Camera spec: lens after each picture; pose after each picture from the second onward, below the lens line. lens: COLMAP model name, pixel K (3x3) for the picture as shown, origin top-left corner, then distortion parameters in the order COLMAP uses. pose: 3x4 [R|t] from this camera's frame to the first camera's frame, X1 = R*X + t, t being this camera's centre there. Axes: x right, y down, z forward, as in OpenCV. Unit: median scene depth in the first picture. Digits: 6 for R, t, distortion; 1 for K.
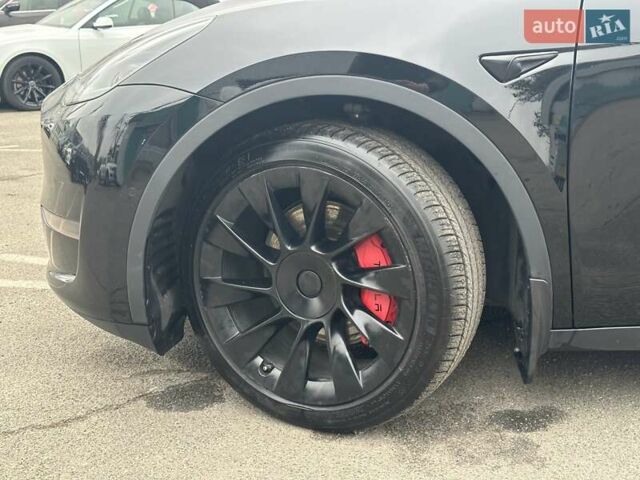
lens RADIAL K [[892.9, 0, 314.2], [0, 892.9, 246.1], [0, 0, 1]] dist [0.123741, 0.000000]
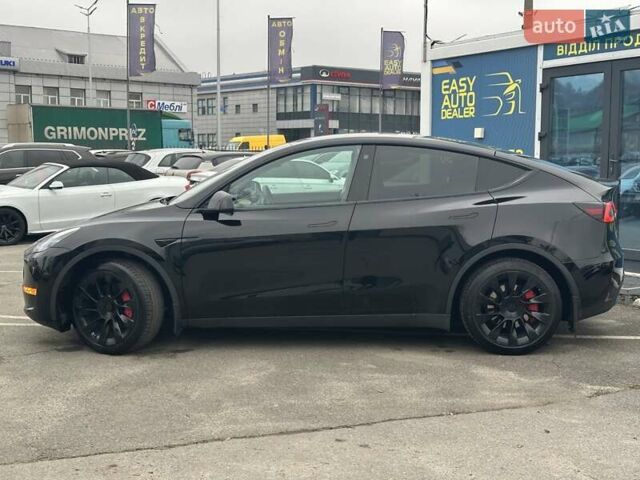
lens RADIAL K [[892.9, 0, 323.7], [0, 892.9, 240.7], [0, 0, 1]] dist [0.123741, 0.000000]
pose [[0.998425, -0.004057, 0.055955, 0.578957], [0.012033, 0.989655, -0.142960, 0.272268], [-0.054796, 0.143408, 0.988146, -2.247311]]
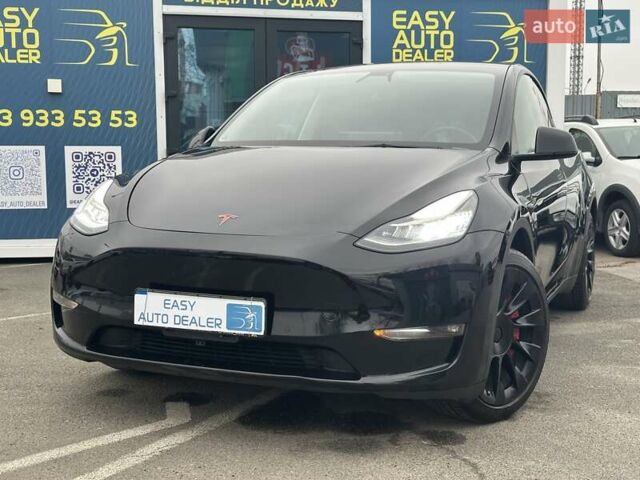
lens RADIAL K [[892.9, 0, 317.2], [0, 892.9, 241.5], [0, 0, 1]] dist [0.123741, 0.000000]
pose [[0.313504, -0.082019, 0.946038, -1.753430], [0.222556, 0.974861, 0.010766, -0.231716], [-0.923138, 0.207171, 0.323876, 0.704529]]
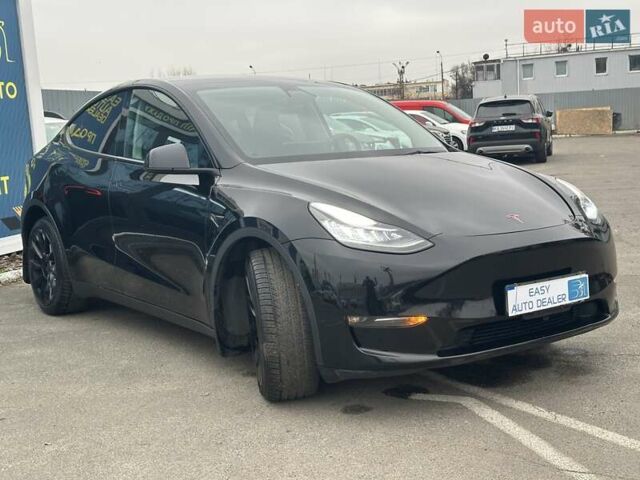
lens RADIAL K [[892.9, 0, 319.8], [0, 892.9, 242.2], [0, 0, 1]] dist [0.123741, 0.000000]
pose [[-0.641925, -0.066166, 0.763907, -1.516378], [0.233211, 0.932224, 0.276716, -0.883222], [-0.730442, 0.355782, -0.582987, 2.837619]]
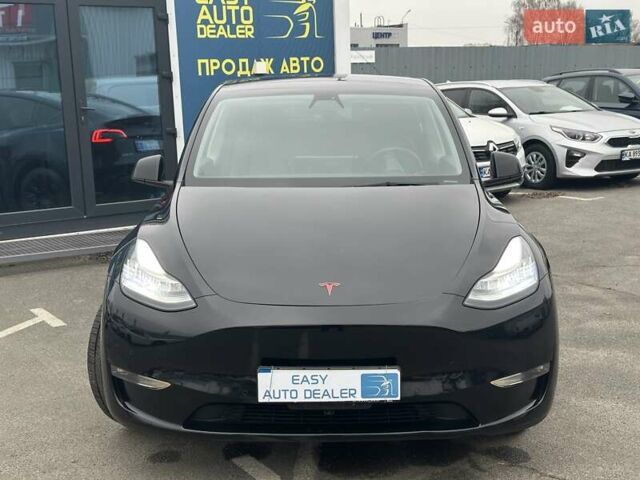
lens RADIAL K [[892.9, 0, 320.3], [0, 892.9, 243.5], [0, 0, 1]] dist [0.123741, 0.000000]
pose [[-0.069331, -0.174759, 0.982167, -1.897383], [0.258677, 0.947713, 0.186888, -0.681012], [-0.963473, 0.267021, -0.020500, 1.393106]]
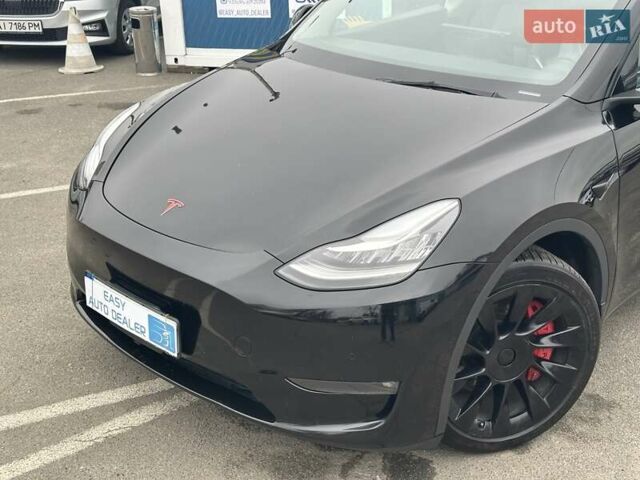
lens RADIAL K [[892.9, 0, 326.4], [0, 892.9, 234.8], [0, 0, 1]] dist [0.123741, 0.000000]
pose [[0.656552, -0.291165, 0.695817, -1.124485], [0.194920, 0.956651, 0.216390, -0.505141], [-0.728660, -0.006443, 0.684845, 0.220877]]
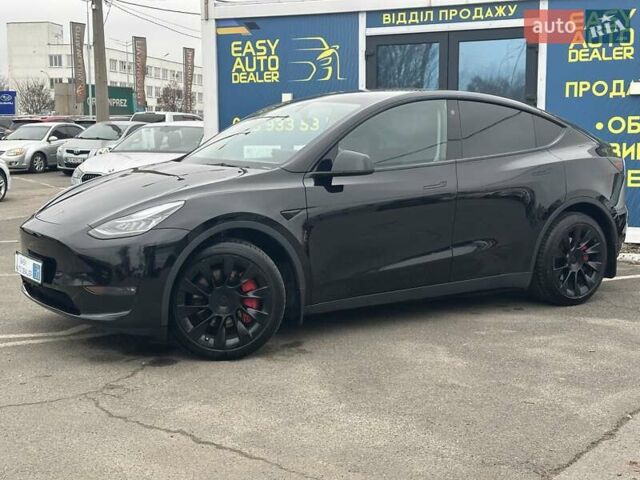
lens RADIAL K [[892.9, 0, 323.5], [0, 892.9, 241.8], [0, 0, 1]] dist [0.123741, 0.000000]
pose [[0.786664, -0.072960, 0.613055, -1.310333], [0.146206, 0.986762, -0.070175, 0.094727], [-0.599819, 0.144836, 0.786918, -1.177668]]
